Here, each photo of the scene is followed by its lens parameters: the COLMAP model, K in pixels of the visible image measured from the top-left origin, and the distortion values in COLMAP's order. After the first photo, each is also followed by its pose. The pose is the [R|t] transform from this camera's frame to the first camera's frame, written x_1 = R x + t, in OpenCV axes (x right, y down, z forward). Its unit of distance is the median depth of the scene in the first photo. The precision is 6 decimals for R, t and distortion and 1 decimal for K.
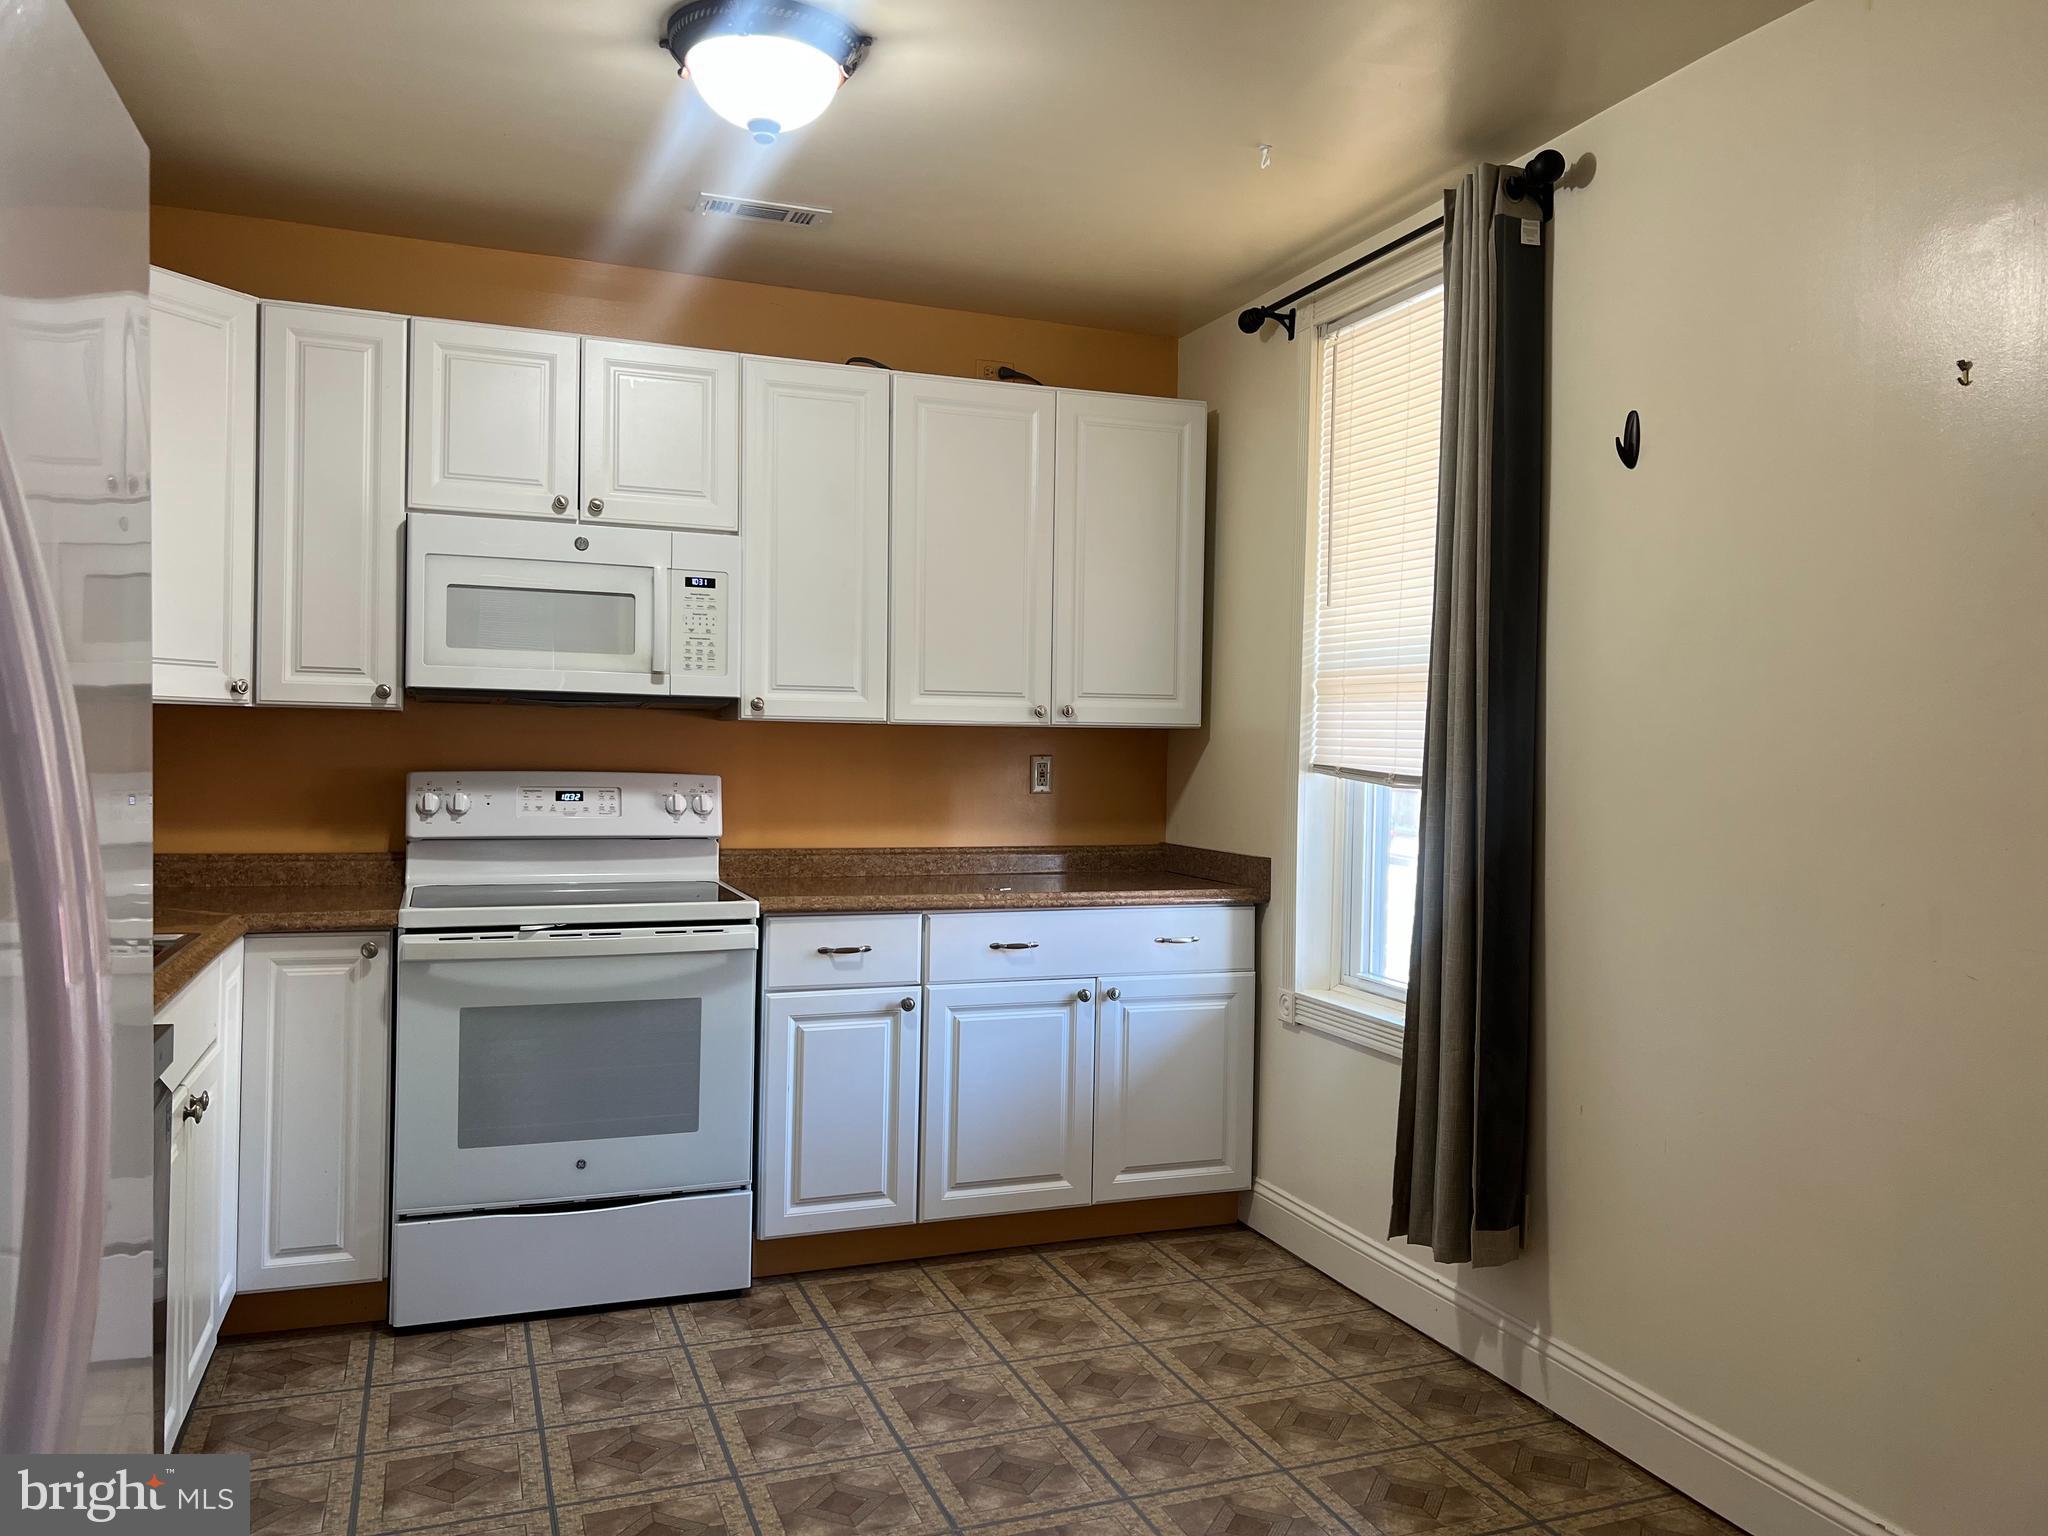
lens RADIAL K [[1545.0, 0, 1018.8], [0, 1545.0, 775.6], [0, 0, 1]] dist [0.038695, -0.017213]
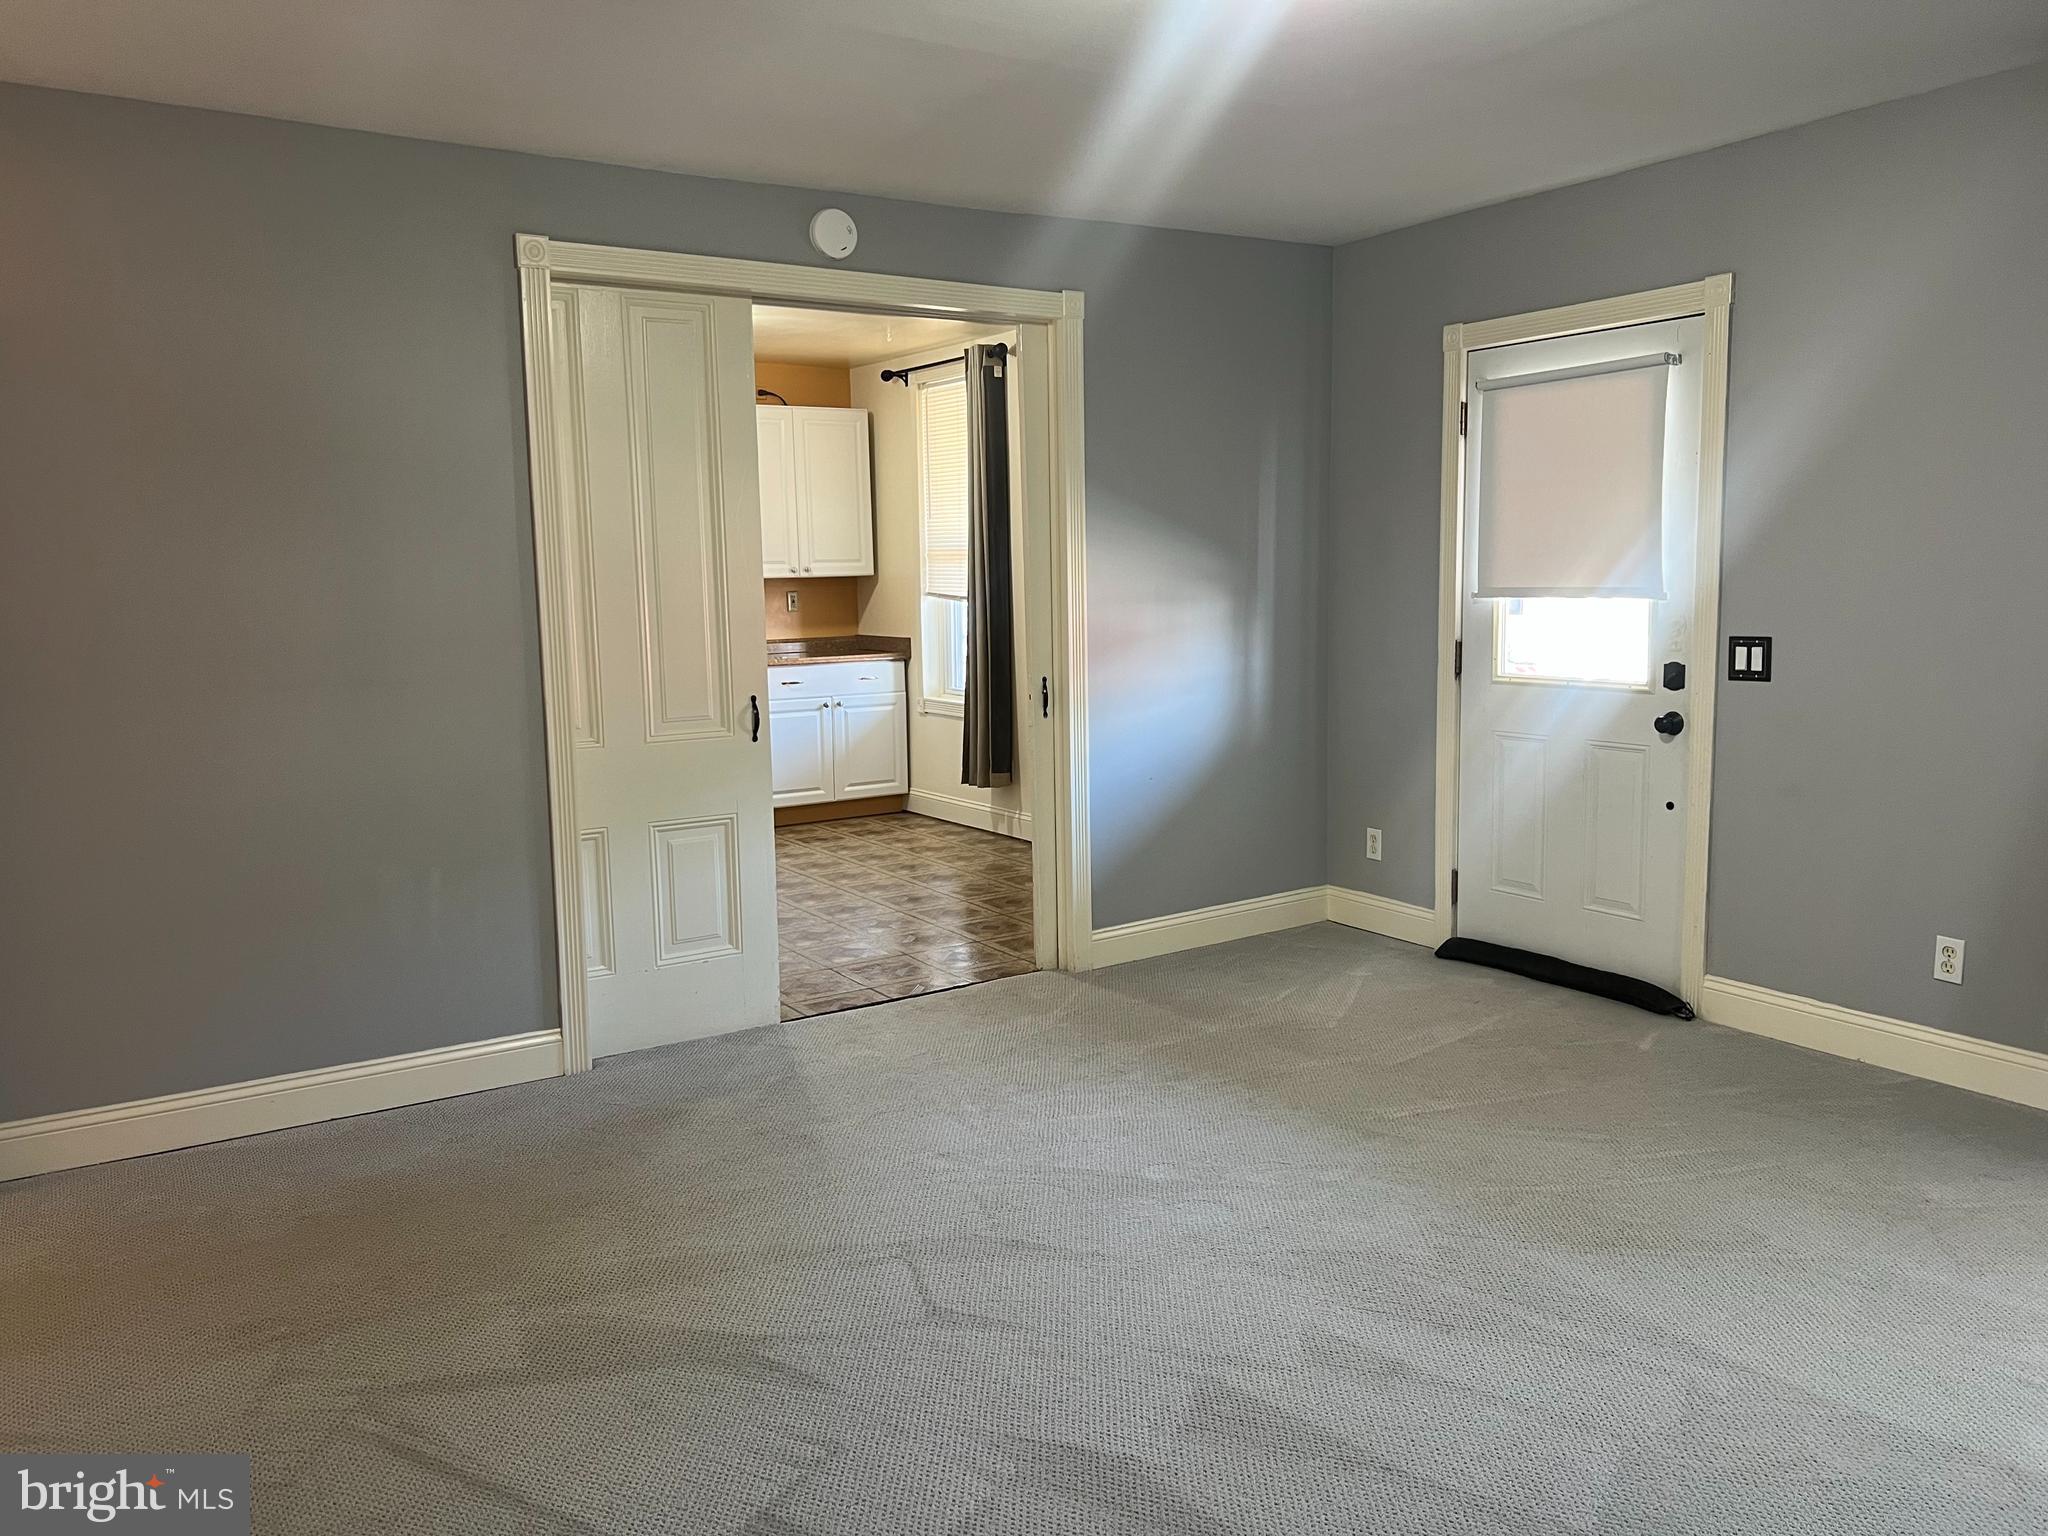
lens RADIAL K [[1545.0, 0, 1030.4], [0, 1545.0, 772.8], [0, 0, 1]] dist [0.038695, -0.017213]
pose [[0.974455, -0.065712, 0.214753, -0.147407], [0.039934, 0.991696, 0.122243, -0.014889], [-0.221003, -0.110544, 0.968988, -1.141574]]
